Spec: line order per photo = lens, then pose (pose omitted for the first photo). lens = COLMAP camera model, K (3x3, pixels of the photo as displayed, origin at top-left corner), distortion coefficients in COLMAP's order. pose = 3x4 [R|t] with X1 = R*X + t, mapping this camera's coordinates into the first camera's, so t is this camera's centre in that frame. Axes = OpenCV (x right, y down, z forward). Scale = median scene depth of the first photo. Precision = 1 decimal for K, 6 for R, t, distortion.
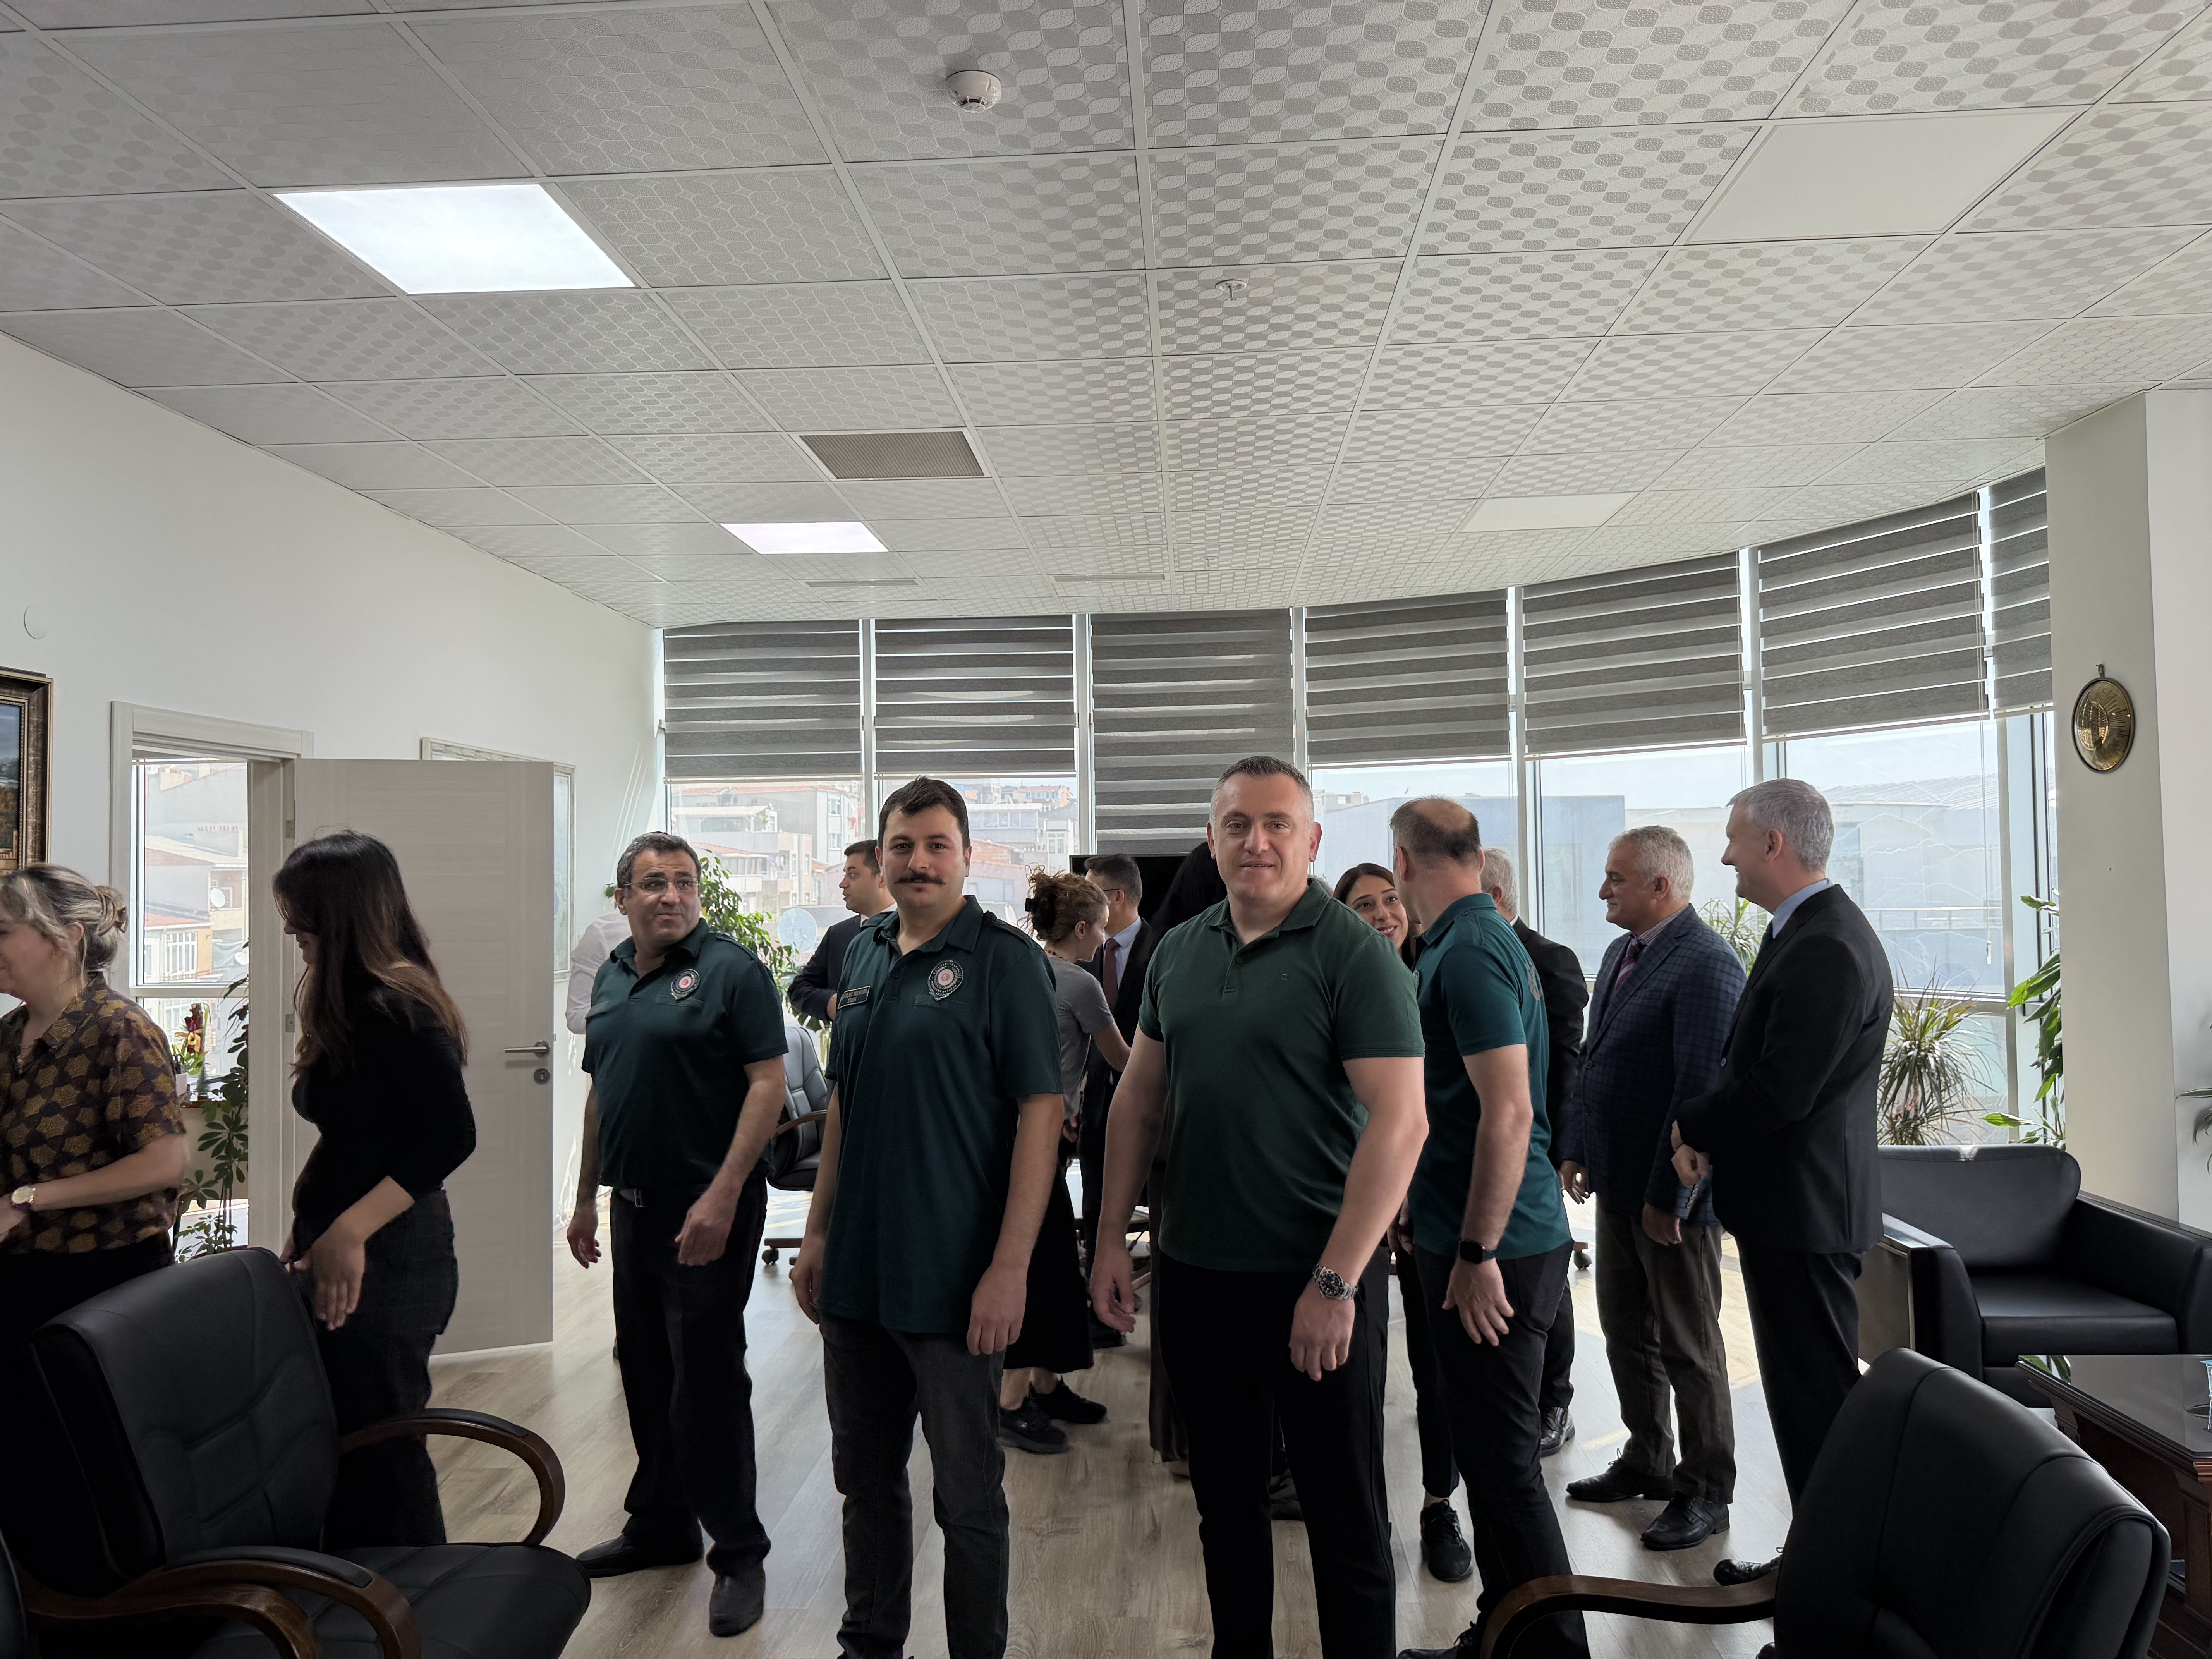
lens RADIAL K [[1560.0, 0, 1092.1], [0, 1560.0, 828.9], [0, 0, 1]] dist [0.048374, -0.060238]
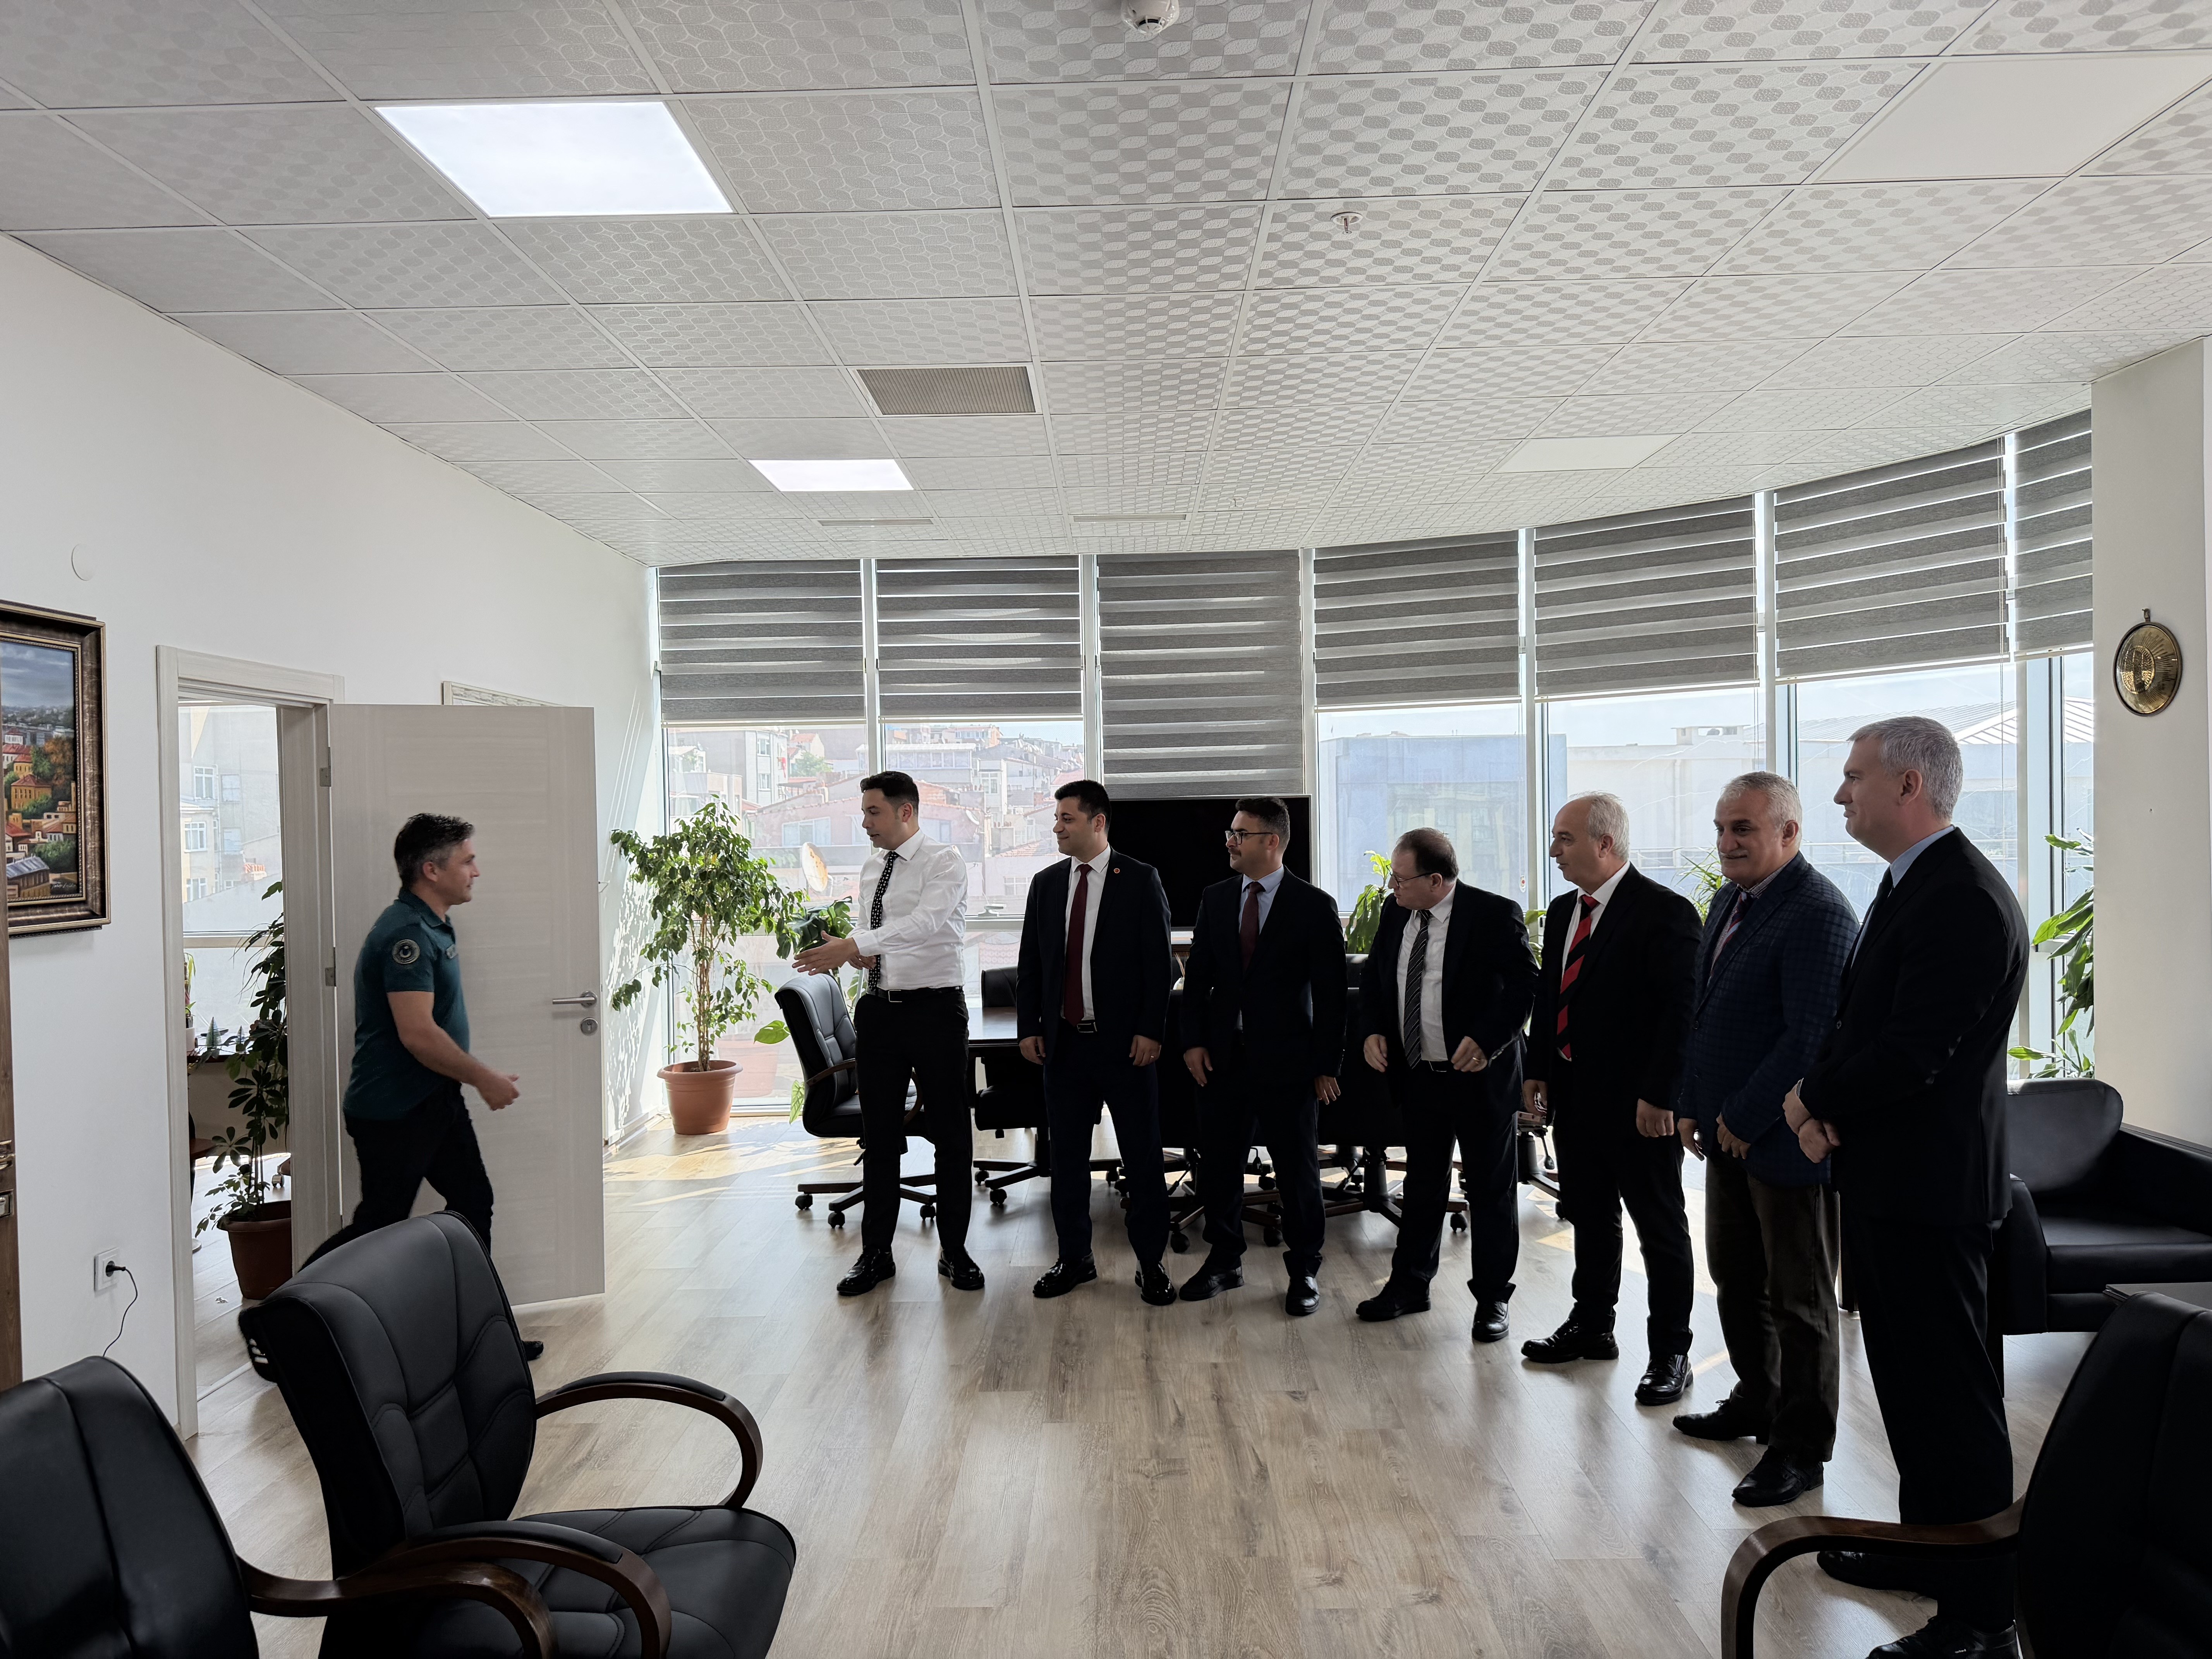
lens RADIAL K [[1560.0, 0, 1097.6], [0, 1560.0, 838.9], [0, 0, 1]] dist [0.048374, -0.060238]
pose [[0.998728, -0.005871, 0.050071, -0.090634], [0.003603, 0.998968, 0.045282, -0.004504], [-0.050285, -0.045044, 0.997719, 0.011736]]
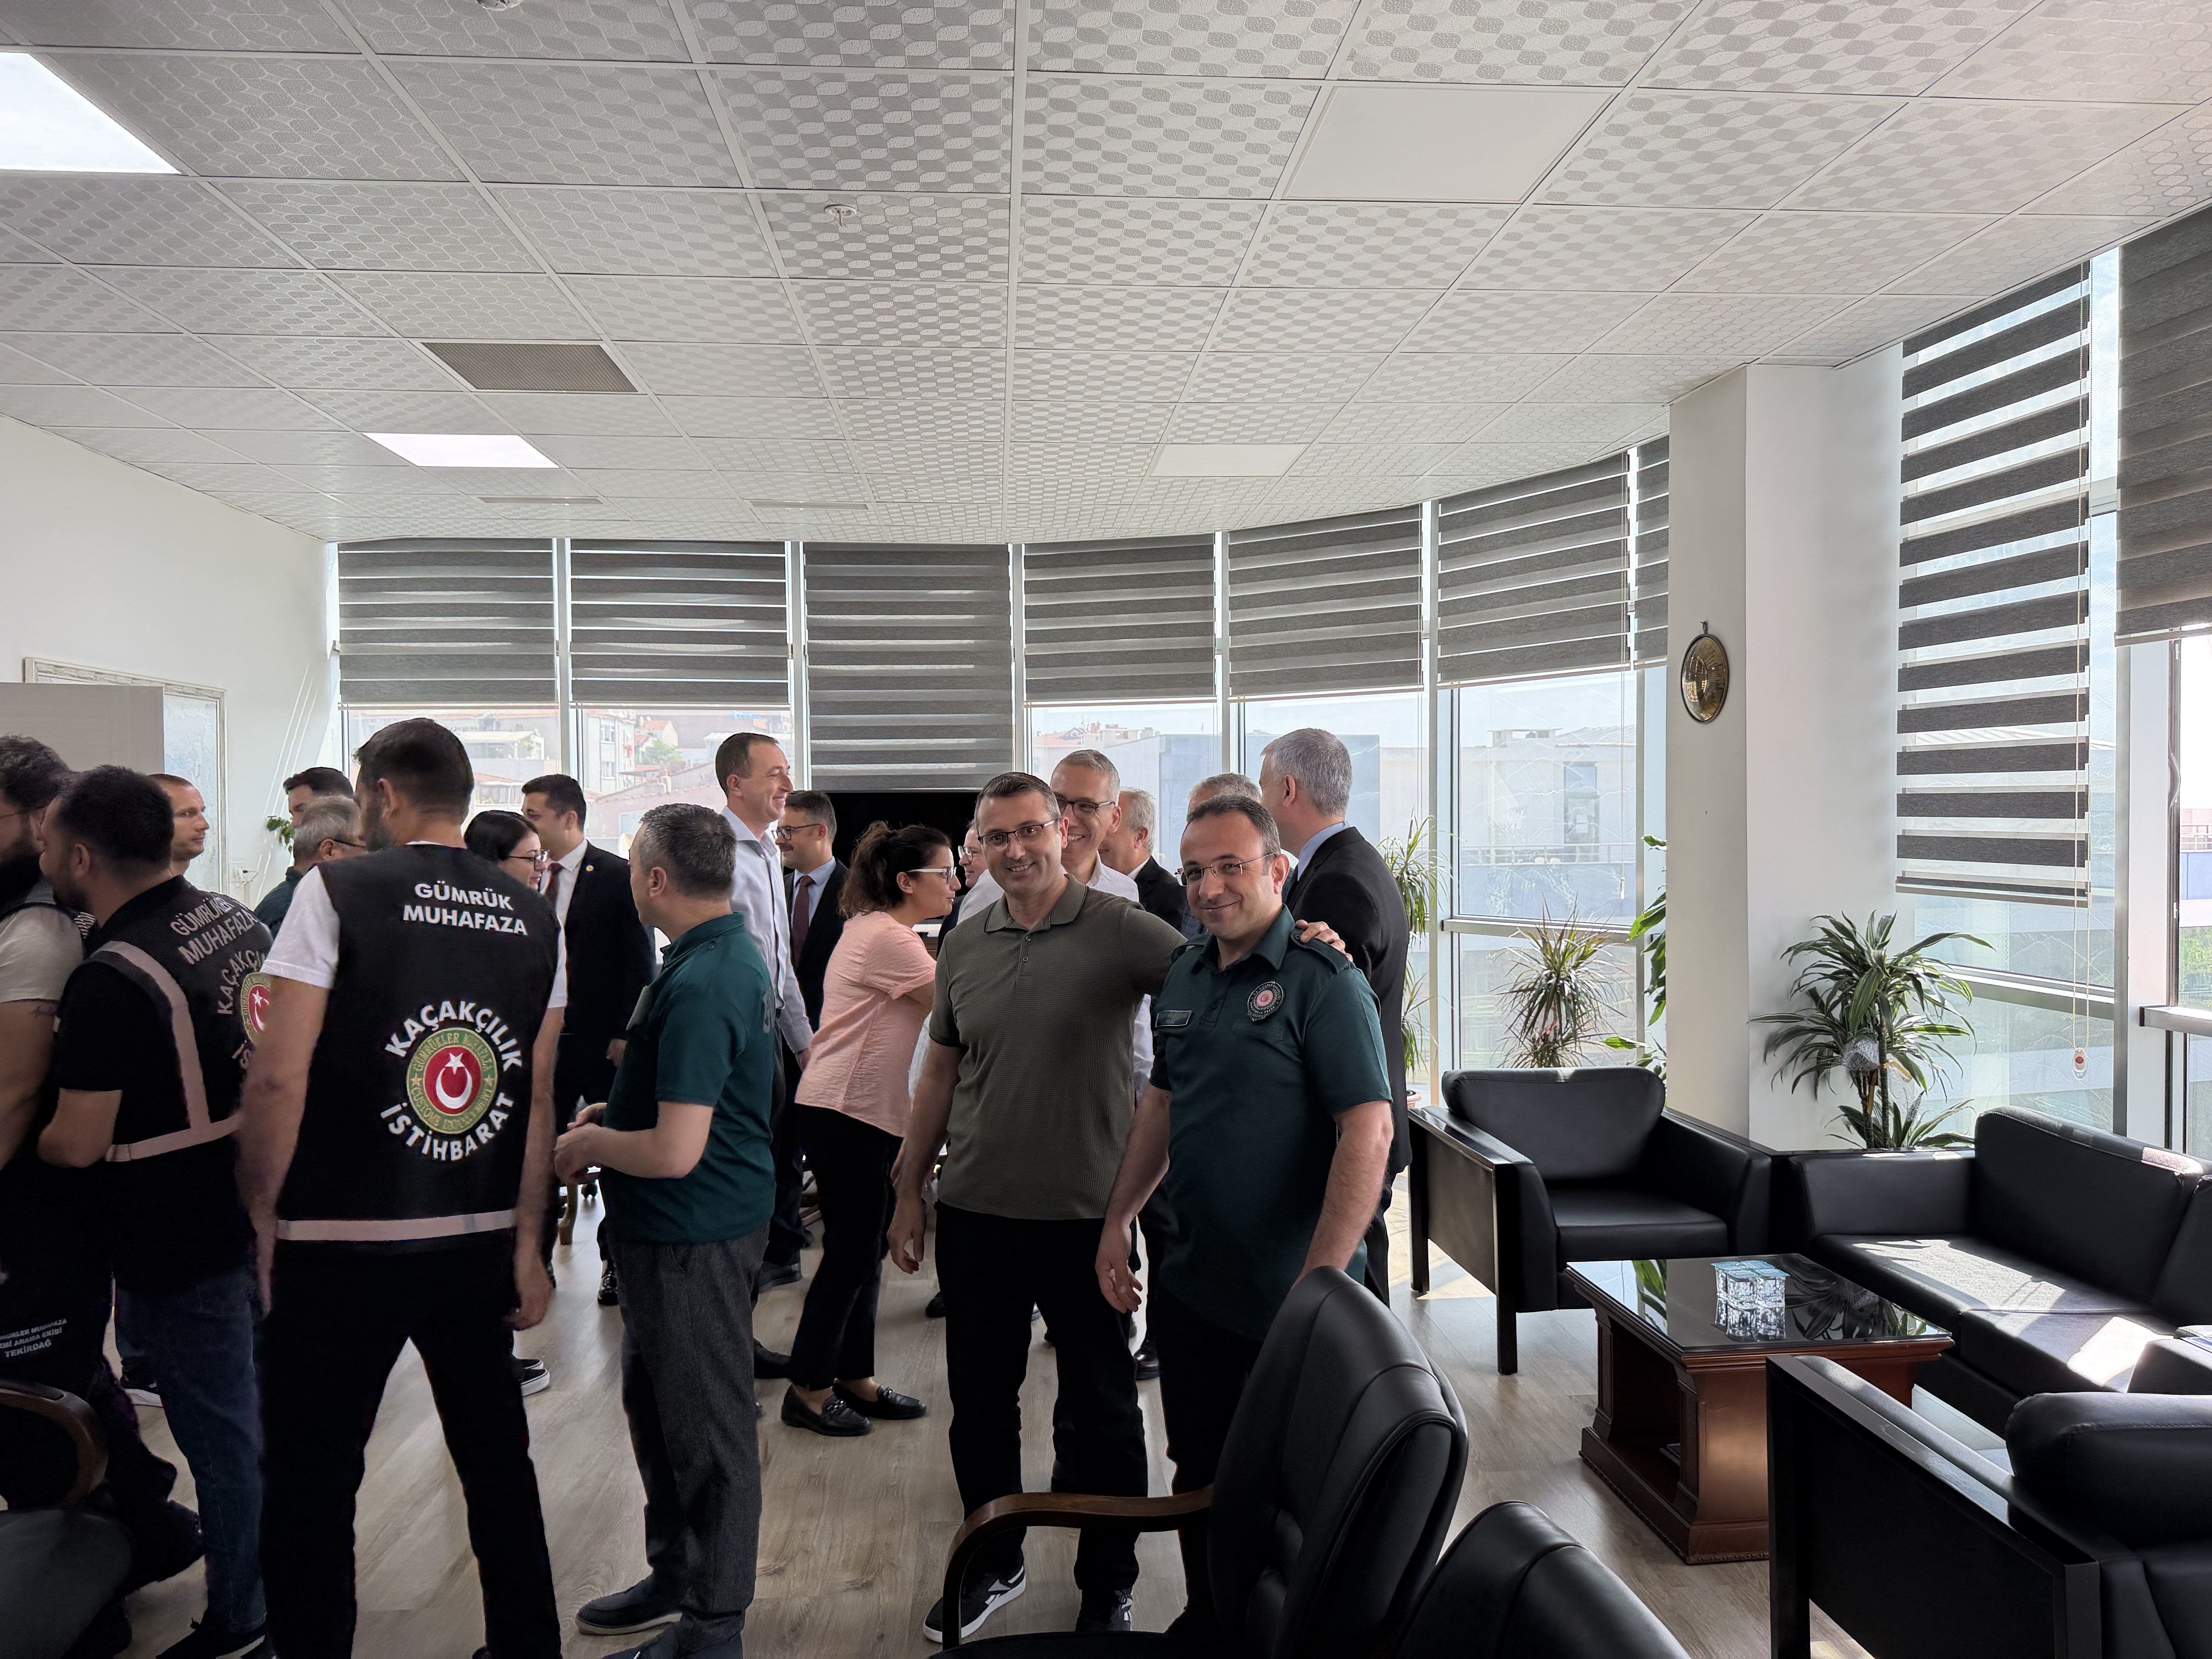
lens RADIAL K [[1560.0, 0, 1108.5], [0, 1560.0, 841.1], [0, 0, 1]] dist [0.048374, -0.060238]
pose [[0.989986, 0.004232, 0.141104, 0.090780], [-0.011445, 0.998666, 0.050341, -0.004852], [-0.140703, -0.051452, 0.988714, -0.007889]]
